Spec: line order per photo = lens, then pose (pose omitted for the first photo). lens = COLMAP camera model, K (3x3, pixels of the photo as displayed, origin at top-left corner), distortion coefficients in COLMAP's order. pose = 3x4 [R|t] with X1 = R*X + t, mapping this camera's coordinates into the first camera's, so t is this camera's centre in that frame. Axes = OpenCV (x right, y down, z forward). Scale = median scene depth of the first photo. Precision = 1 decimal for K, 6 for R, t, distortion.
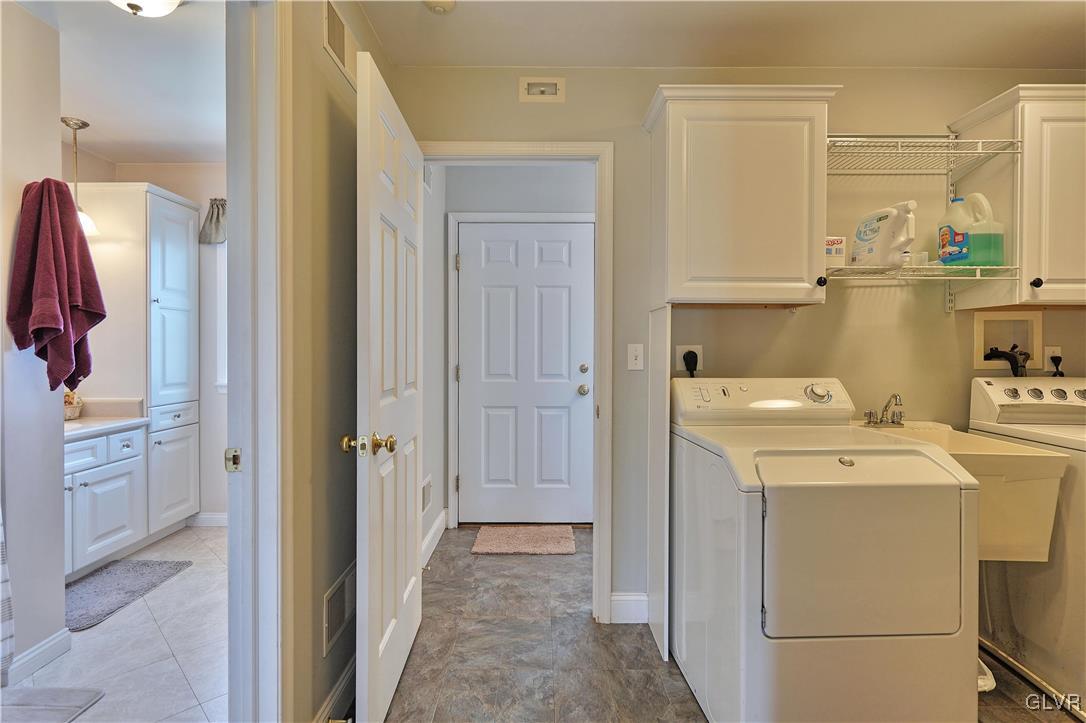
lens RADIAL K [[533.5, 0, 541.5], [0, 533.5, 355.9], [0, 0, 1]] dist [0.000829, 0.000256]
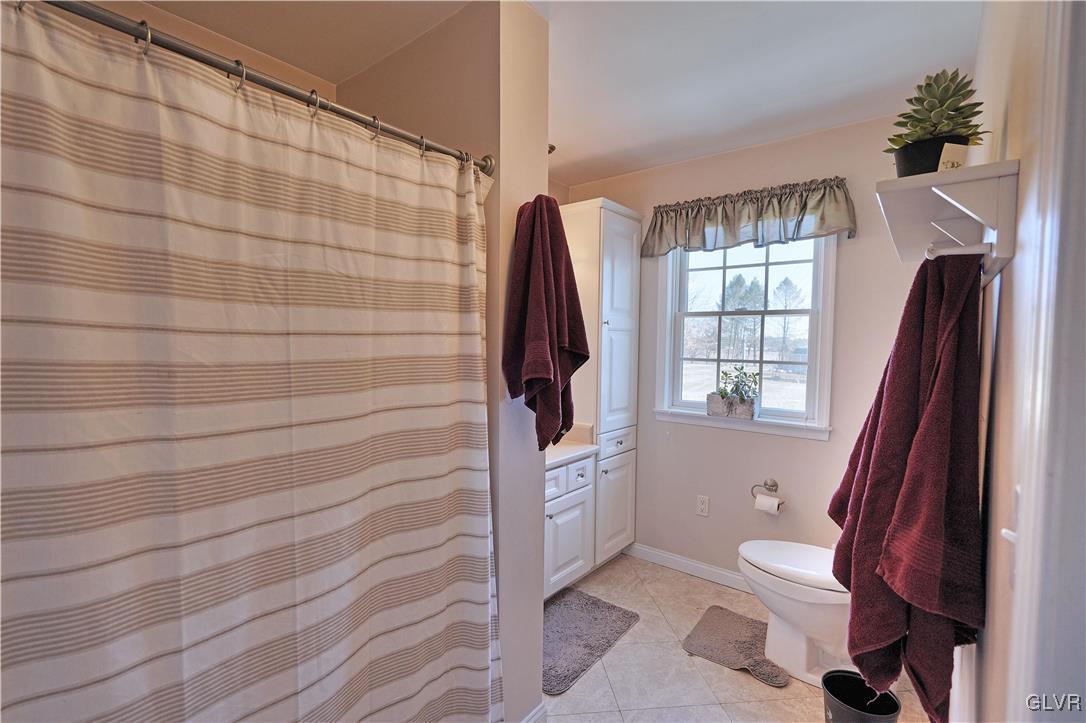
lens RADIAL K [[493.8, 0, 541.1], [0, 493.8, 362.0], [0, 0, 1]] dist [0.001085, 0.001205]
pose [[0.783542, 0.030128, -0.620608, -0.305904], [-0.015171, 0.999454, 0.029366, -0.066112], [0.621154, -0.013594, 0.783571, 0.276105]]
